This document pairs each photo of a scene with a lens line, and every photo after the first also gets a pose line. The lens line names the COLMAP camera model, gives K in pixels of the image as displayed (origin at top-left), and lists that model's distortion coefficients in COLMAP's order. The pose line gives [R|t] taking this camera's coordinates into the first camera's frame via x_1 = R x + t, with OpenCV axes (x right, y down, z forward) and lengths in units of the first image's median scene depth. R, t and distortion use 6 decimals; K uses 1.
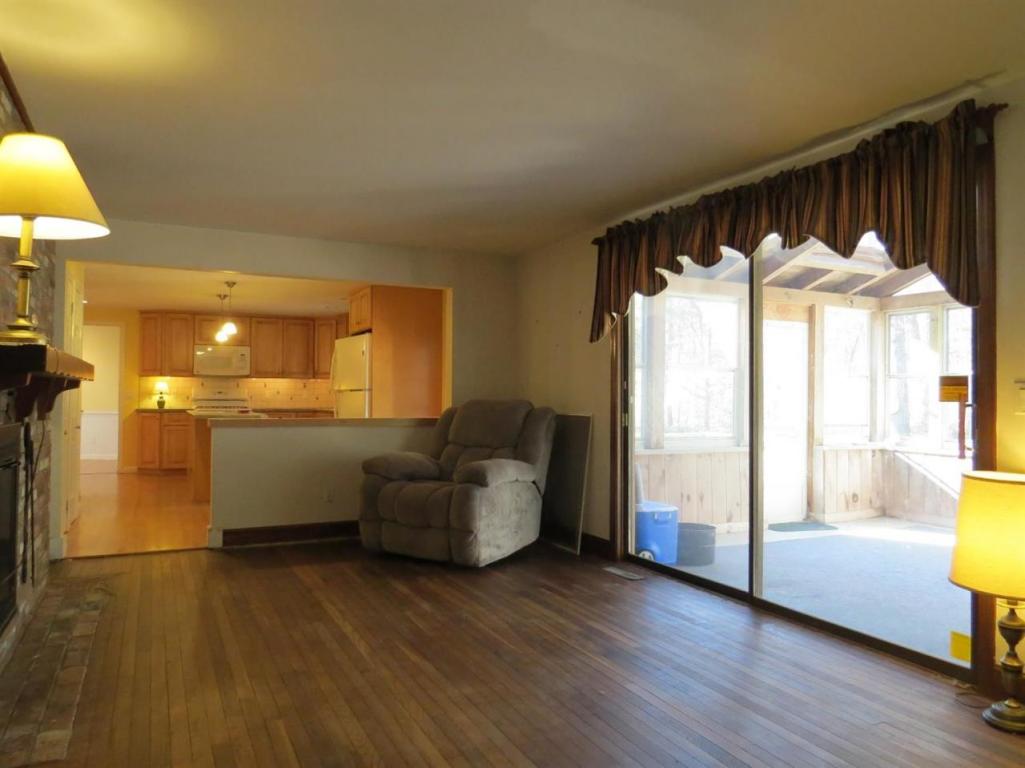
lens RADIAL K [[723.8, 0, 518.5], [0, 723.8, 387.7], [0, 0, 1]] dist [-0.035100, 0.002023]
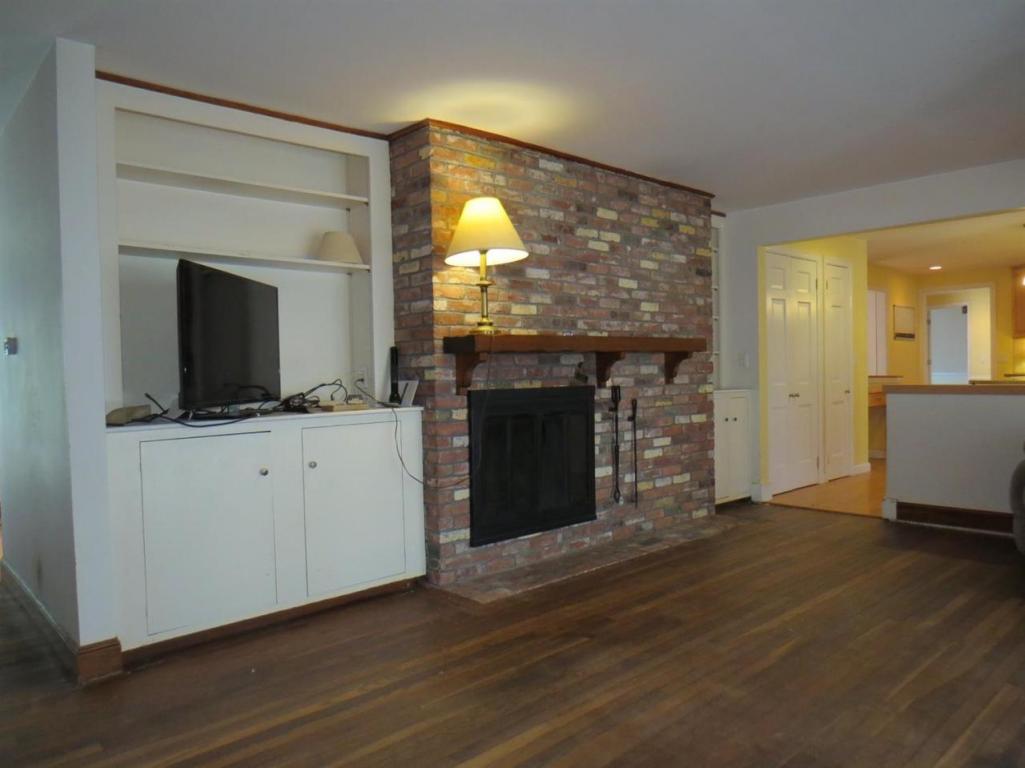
lens RADIAL K [[723.8, 0, 519.1], [0, 723.8, 381.8], [0, 0, 1]] dist [-0.035100, 0.002023]
pose [[0.276201, 0.004045, -0.961091, 0.662491], [0.034913, 0.999289, 0.014240, 0.017301], [0.960466, -0.037488, 0.275863, 0.492996]]
